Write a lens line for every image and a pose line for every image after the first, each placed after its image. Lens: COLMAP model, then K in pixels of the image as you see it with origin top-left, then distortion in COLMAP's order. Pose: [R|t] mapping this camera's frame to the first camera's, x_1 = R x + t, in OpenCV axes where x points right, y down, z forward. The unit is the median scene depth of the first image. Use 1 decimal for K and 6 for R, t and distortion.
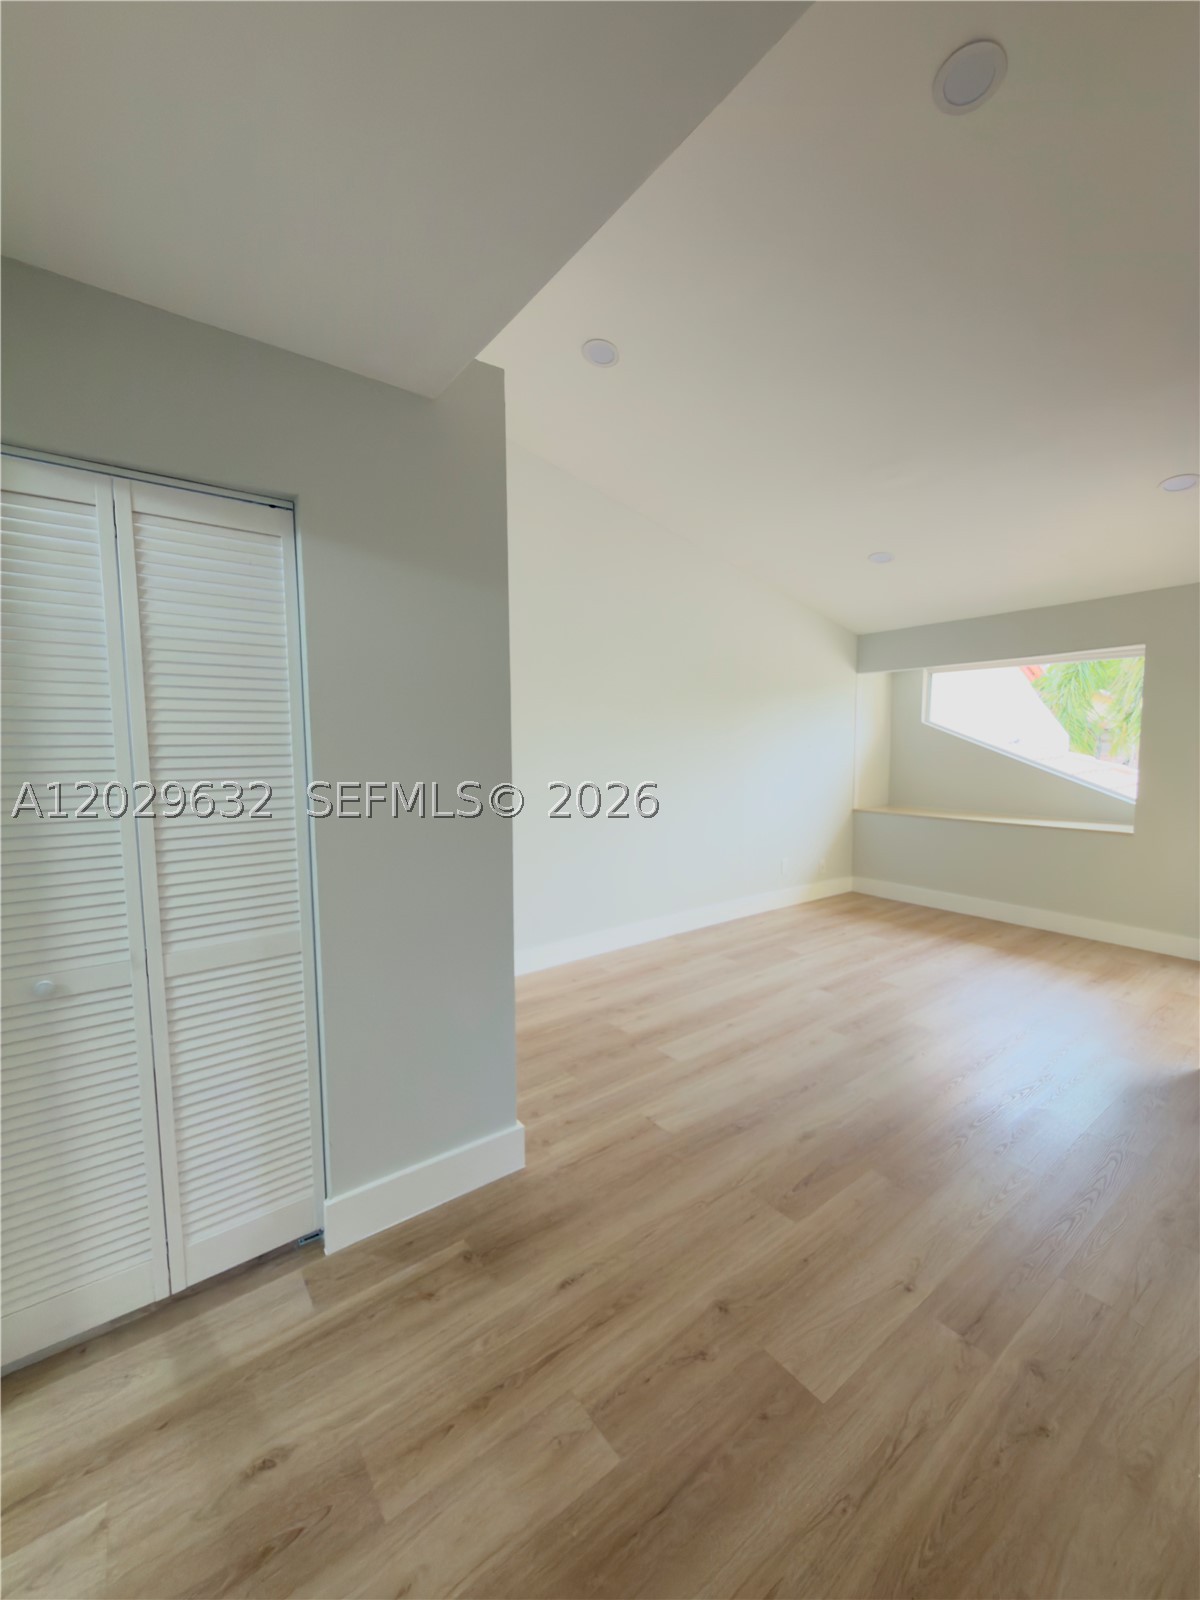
lens RADIAL K [[642.2, 0, 597.9], [0, 642.2, 799.6], [0, 0, 1]] dist [-0.001032, -0.000061]
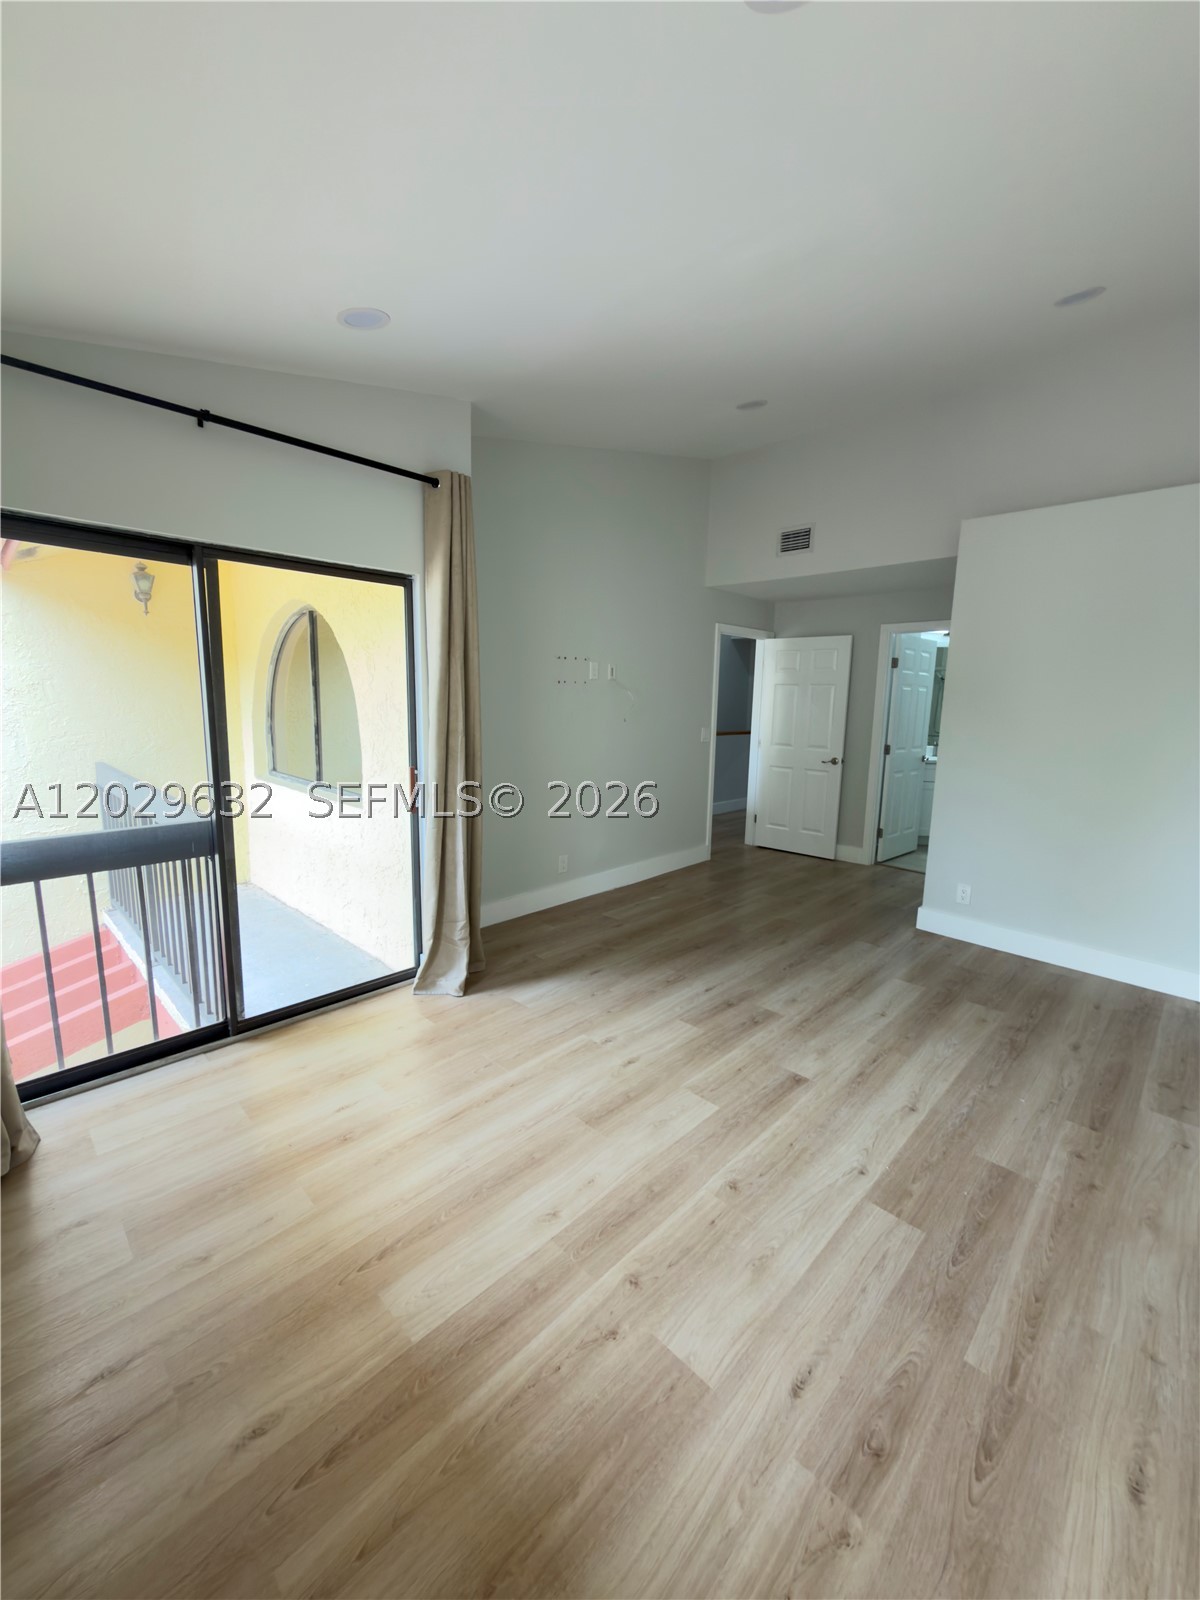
lens RADIAL K [[642.2, 0, 601.6], [0, 642.2, 800.1], [0, 0, 1]] dist [-0.001032, -0.000061]
pose [[-0.988729, 0.007524, -0.149528, 0.761055], [-0.029519, 0.969334, 0.243966, -0.172223], [0.146778, 0.245630, -0.958187, 1.788227]]
